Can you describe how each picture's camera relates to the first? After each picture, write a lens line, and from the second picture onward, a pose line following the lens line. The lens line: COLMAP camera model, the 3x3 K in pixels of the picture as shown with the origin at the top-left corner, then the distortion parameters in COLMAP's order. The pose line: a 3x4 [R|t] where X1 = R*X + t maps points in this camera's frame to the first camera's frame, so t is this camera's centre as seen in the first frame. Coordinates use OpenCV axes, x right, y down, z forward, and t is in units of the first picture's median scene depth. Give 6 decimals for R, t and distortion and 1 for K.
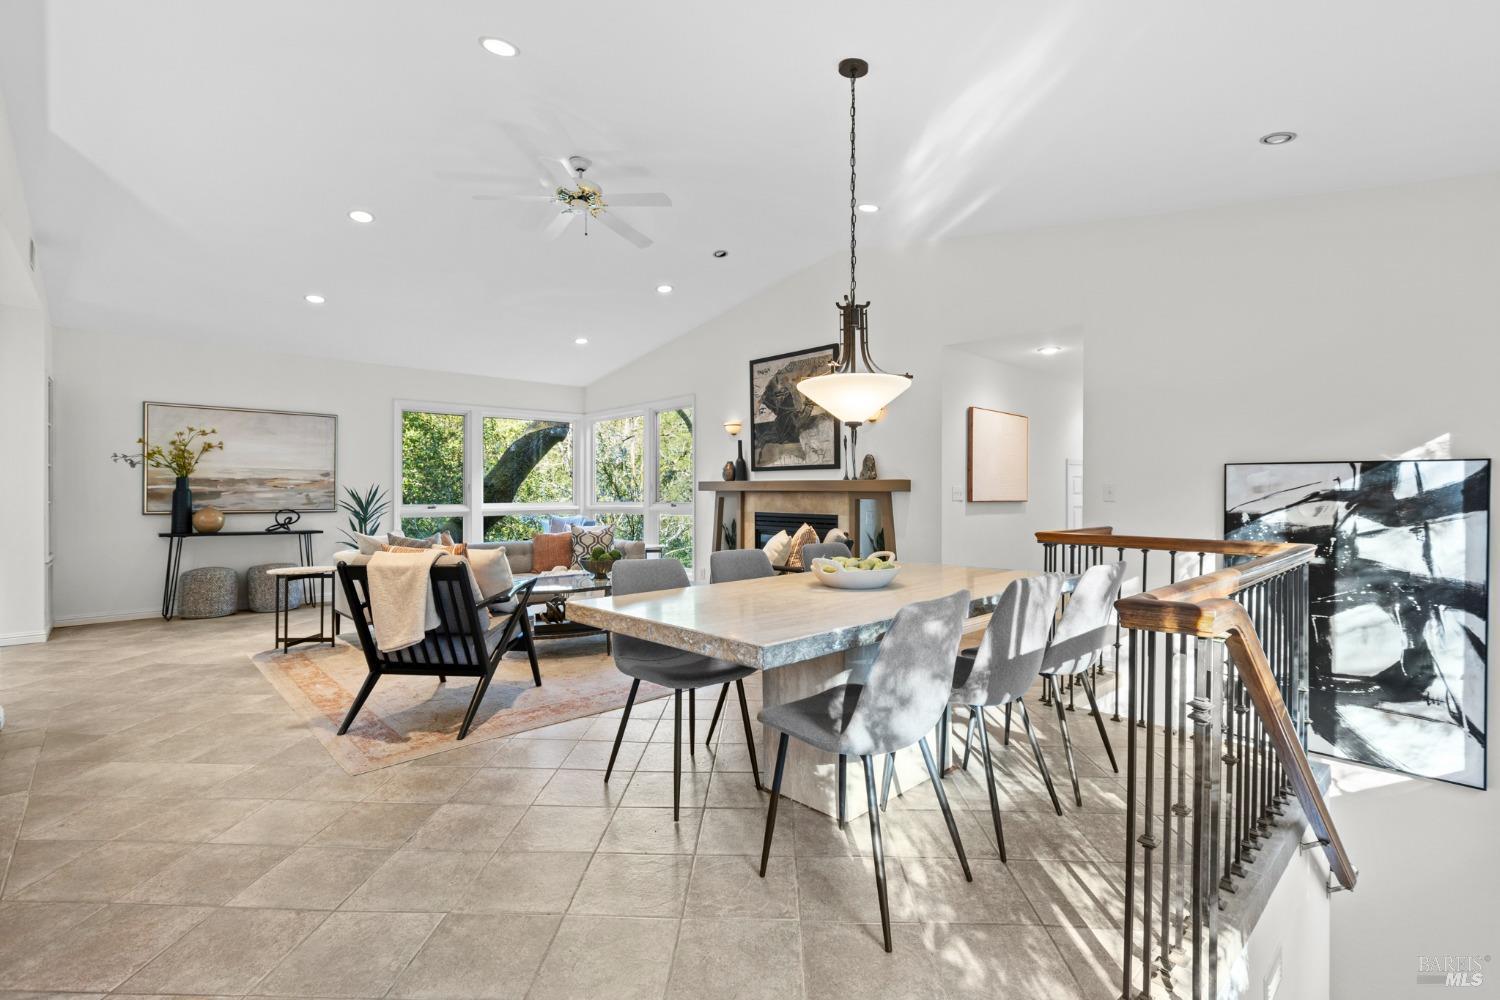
lens RADIAL K [[684.5, 0, 748.6], [0, 684.5, 491.3], [0, 0, 1]] dist [-0.001371, -0.000200]
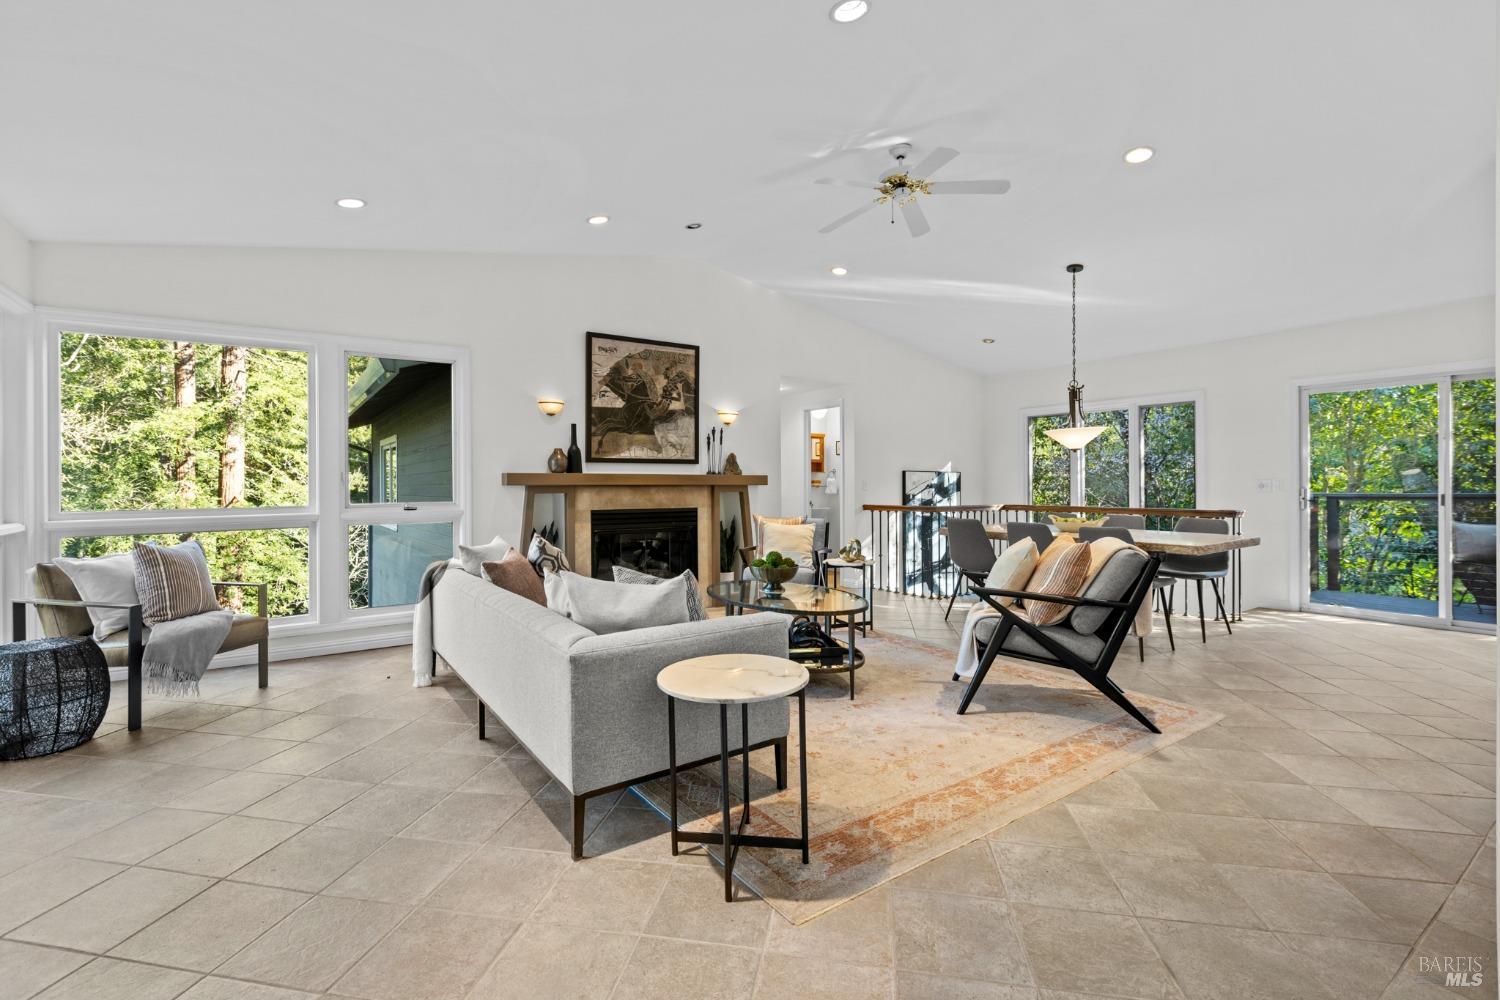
lens RADIAL K [[684.5, 0, 748.6], [0, 684.5, 491.3], [0, 0, 1]] dist [-0.001371, -0.000200]
pose [[0.138664, -0.009725, 0.990292, -0.920317], [0.004593, 0.999947, 0.009176, 0.000158], [-0.990329, 0.003276, 0.138701, 0.778030]]
